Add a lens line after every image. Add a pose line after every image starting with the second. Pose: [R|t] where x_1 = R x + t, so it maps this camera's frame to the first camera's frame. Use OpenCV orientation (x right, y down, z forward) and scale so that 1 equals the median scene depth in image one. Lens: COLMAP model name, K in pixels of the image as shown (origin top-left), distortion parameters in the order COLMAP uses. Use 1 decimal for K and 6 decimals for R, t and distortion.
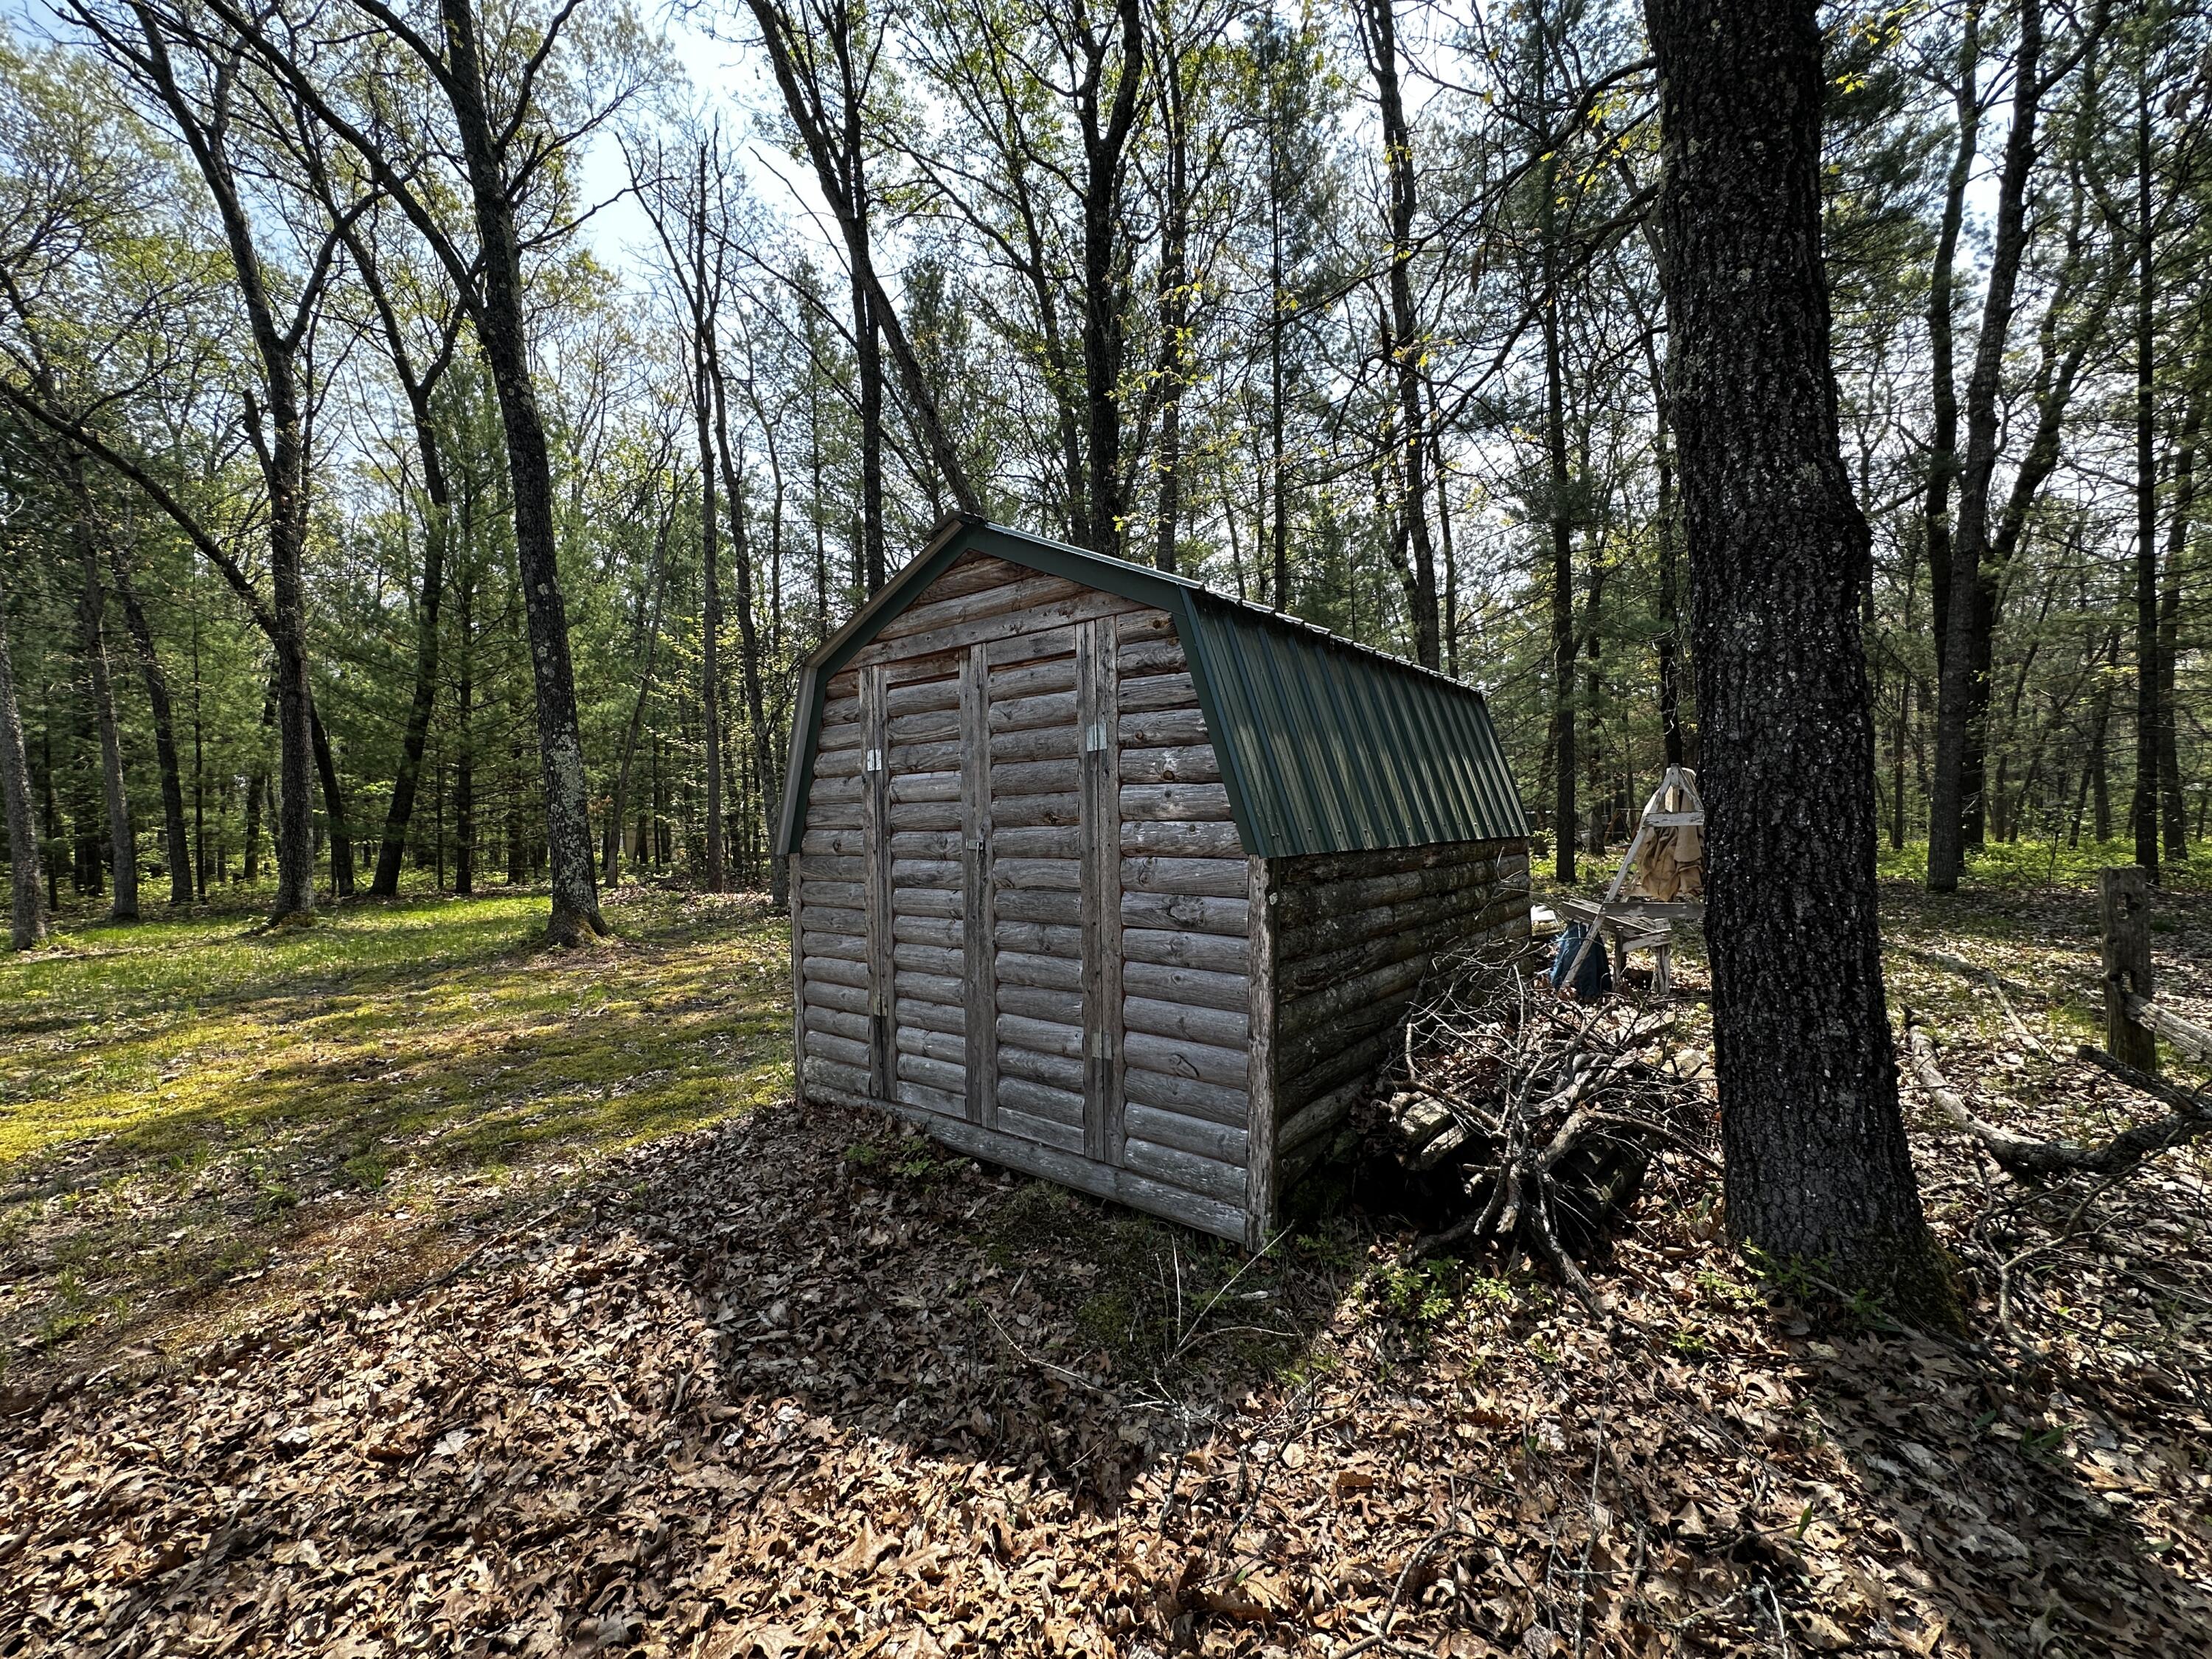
lens RADIAL K [[873.3, 0, 1103.6], [0, 873.3, 831.7], [0, 0, 1]] dist [-0.001244, -0.000111]
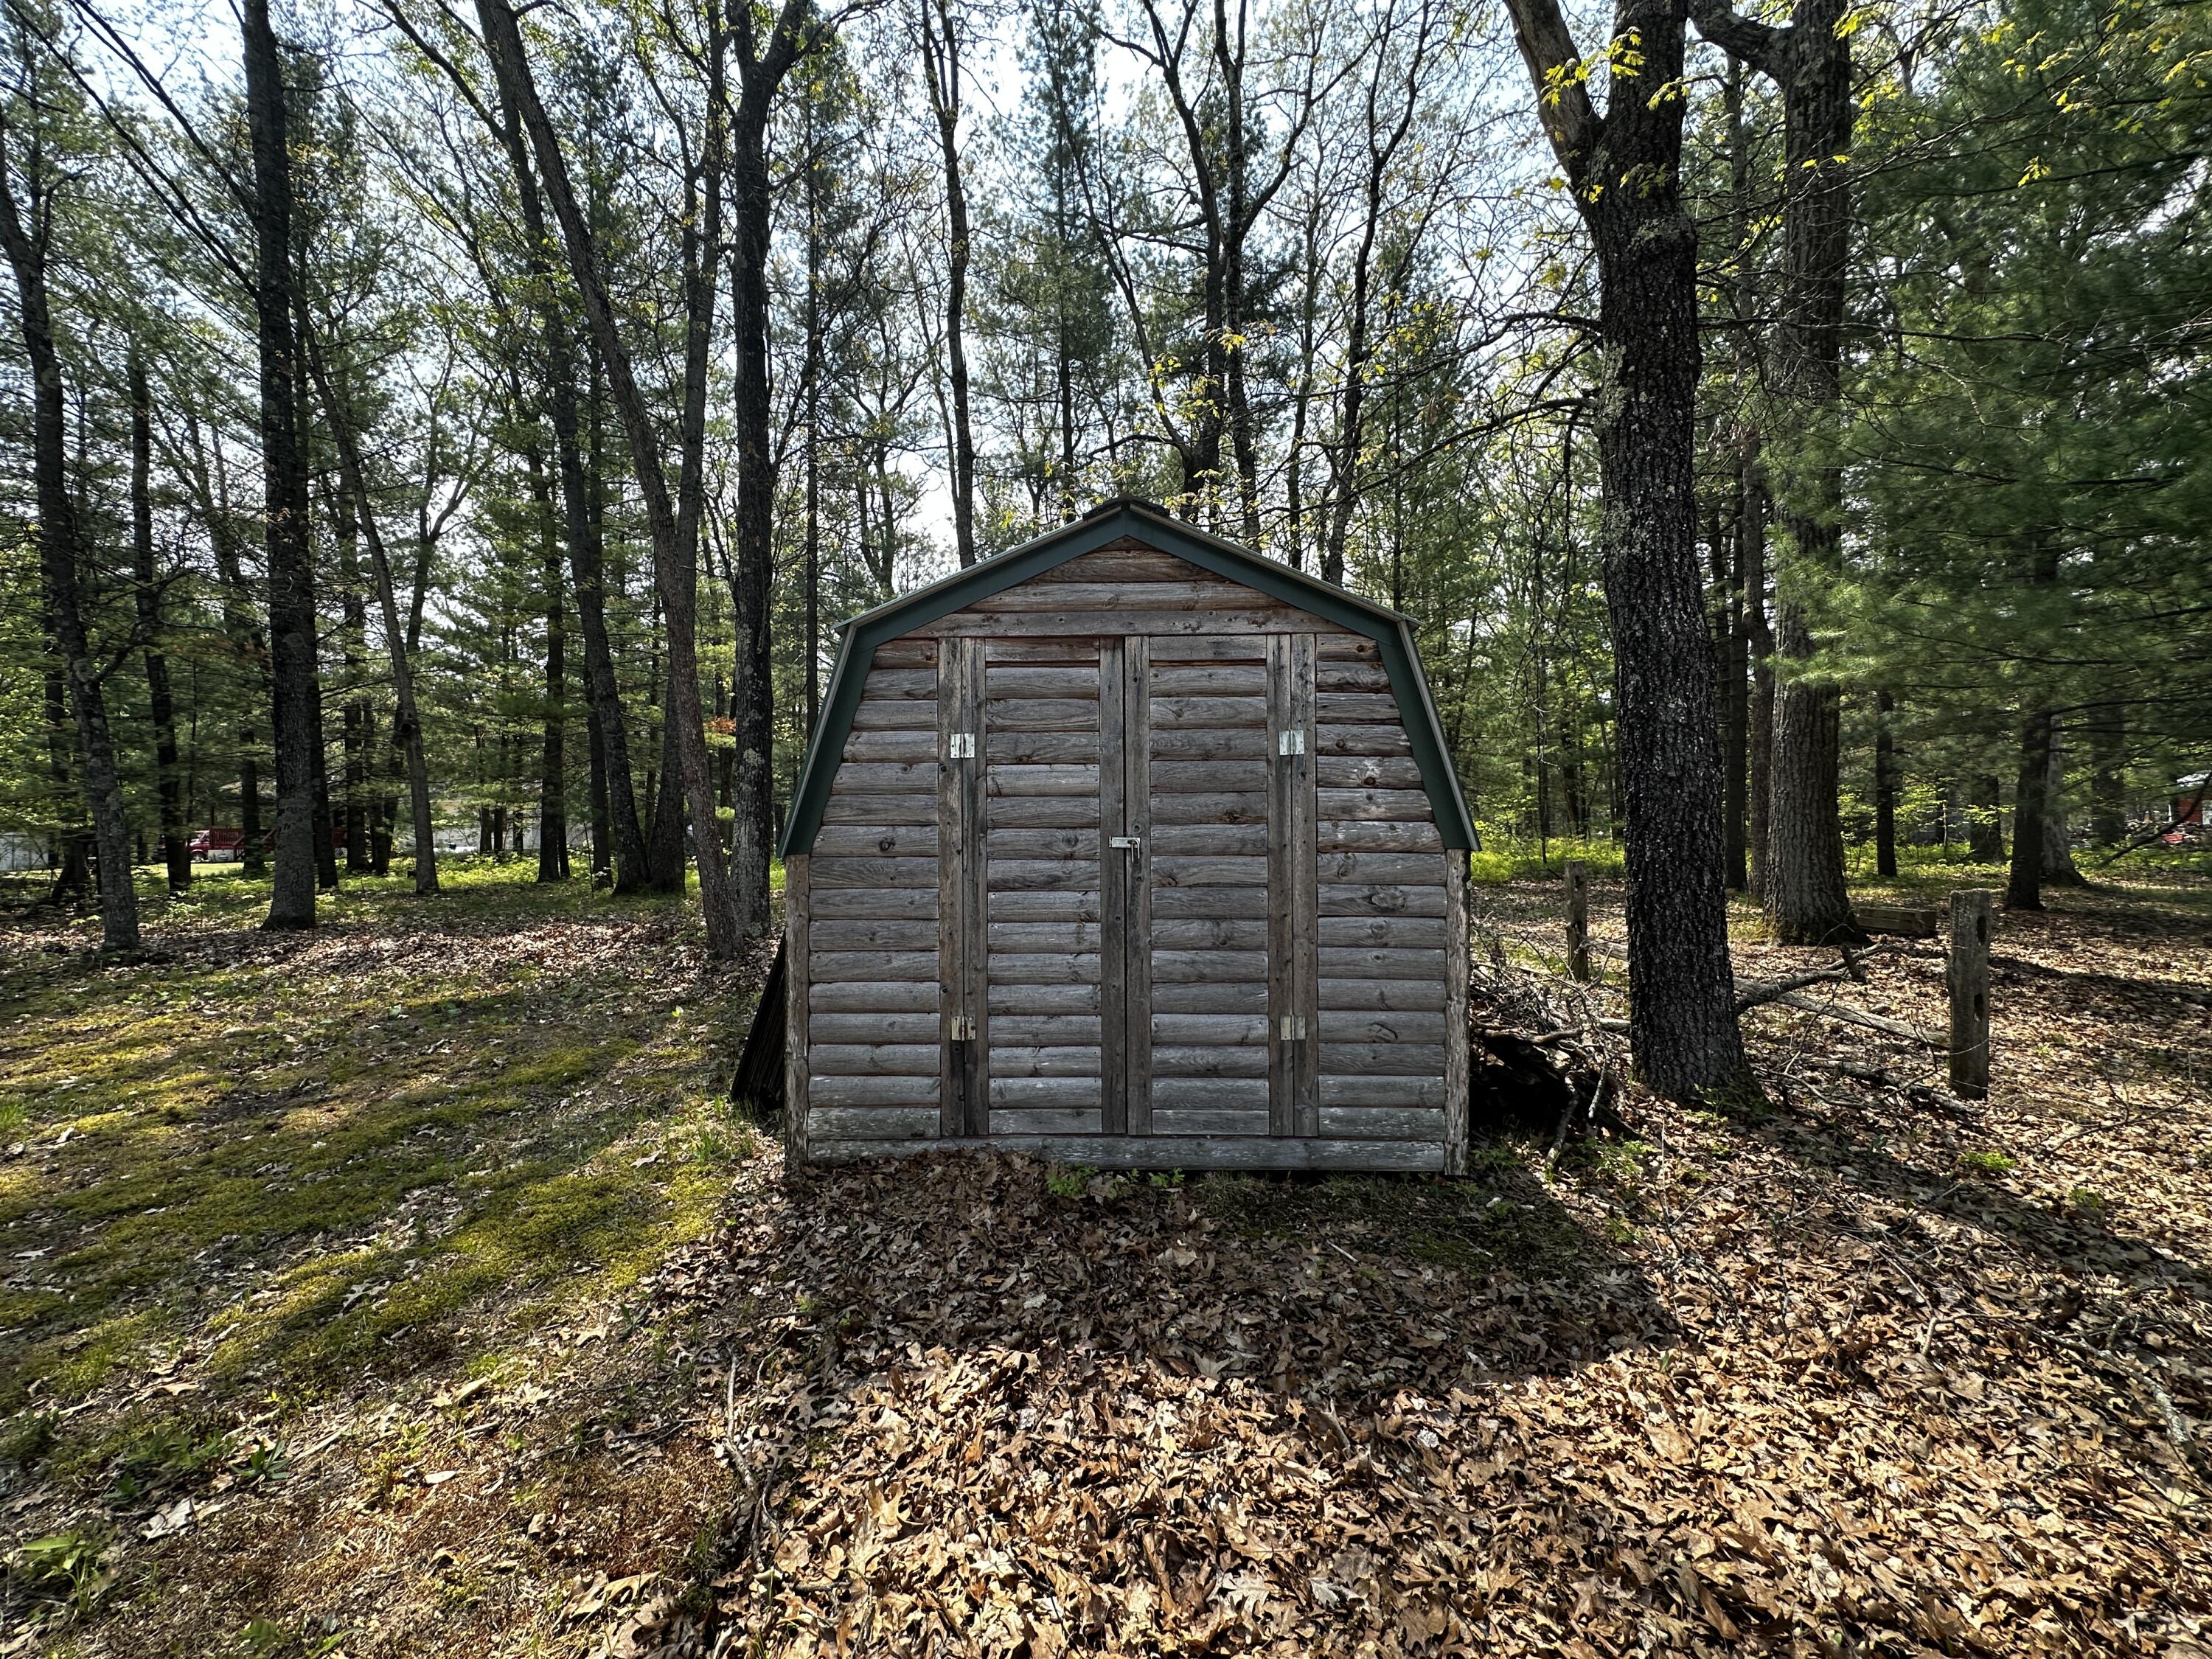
lens RADIAL K [[873.3, 0, 1103.6], [0, 873.3, 831.7], [0, 0, 1]] dist [-0.001244, -0.000111]
pose [[0.796828, 0.013016, 0.604066, -0.787670], [-0.005237, 0.999879, -0.014636, 0.018002], [-0.604184, 0.008499, 0.796800, 0.260150]]
